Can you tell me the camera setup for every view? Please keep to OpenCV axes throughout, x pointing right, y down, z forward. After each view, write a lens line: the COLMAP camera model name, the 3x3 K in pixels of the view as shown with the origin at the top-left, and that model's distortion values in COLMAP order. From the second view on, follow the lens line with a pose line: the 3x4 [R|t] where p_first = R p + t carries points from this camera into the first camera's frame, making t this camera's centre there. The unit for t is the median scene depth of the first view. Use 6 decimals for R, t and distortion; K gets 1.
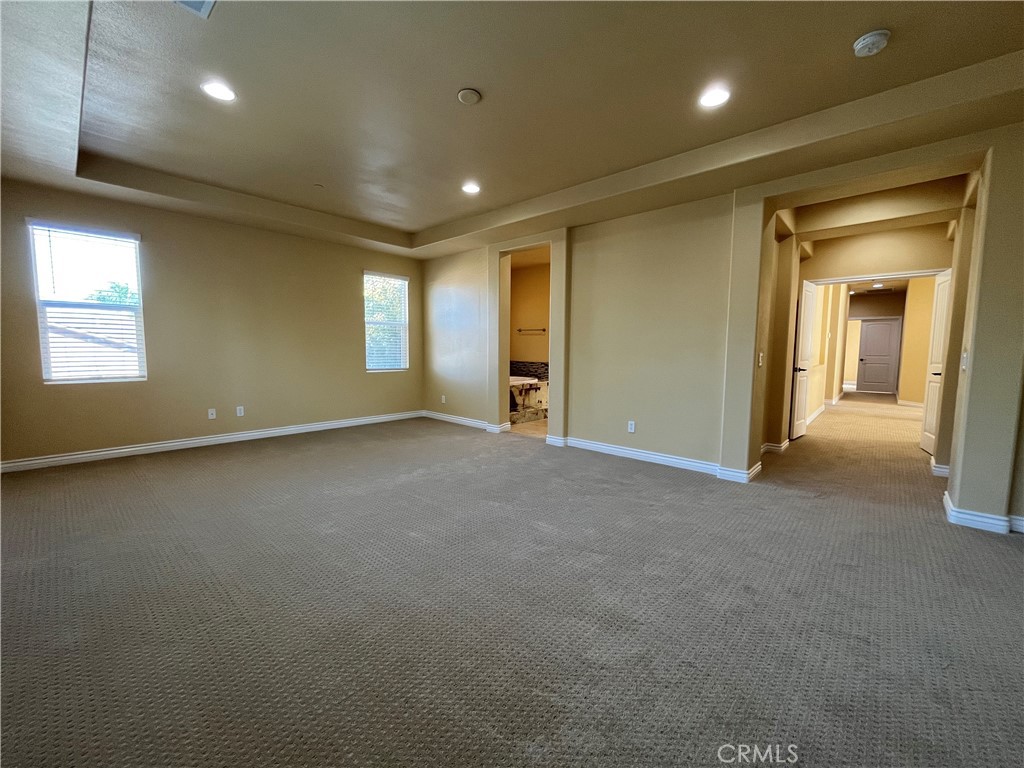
lens RADIAL K [[415.4, 0, 511.1], [0, 415.4, 383.4], [0, 0, 1]] dist [-0.000455, 0.000709]
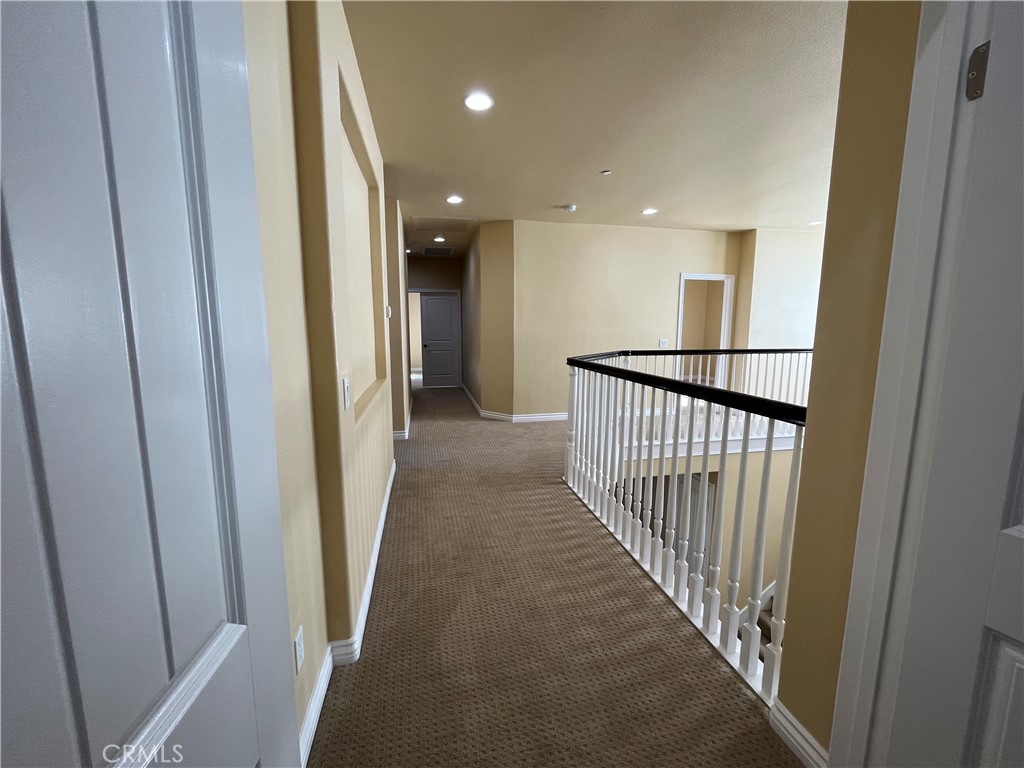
lens RADIAL K [[415.4, 0, 511.9], [0, 415.4, 381.3], [0, 0, 1]] dist [-0.000455, 0.000709]
pose [[0.586662, -0.111915, 0.802061, 0.425697], [0.067767, 0.993716, 0.089090, -0.065411], [-0.806991, 0.002088, 0.590560, 0.563226]]
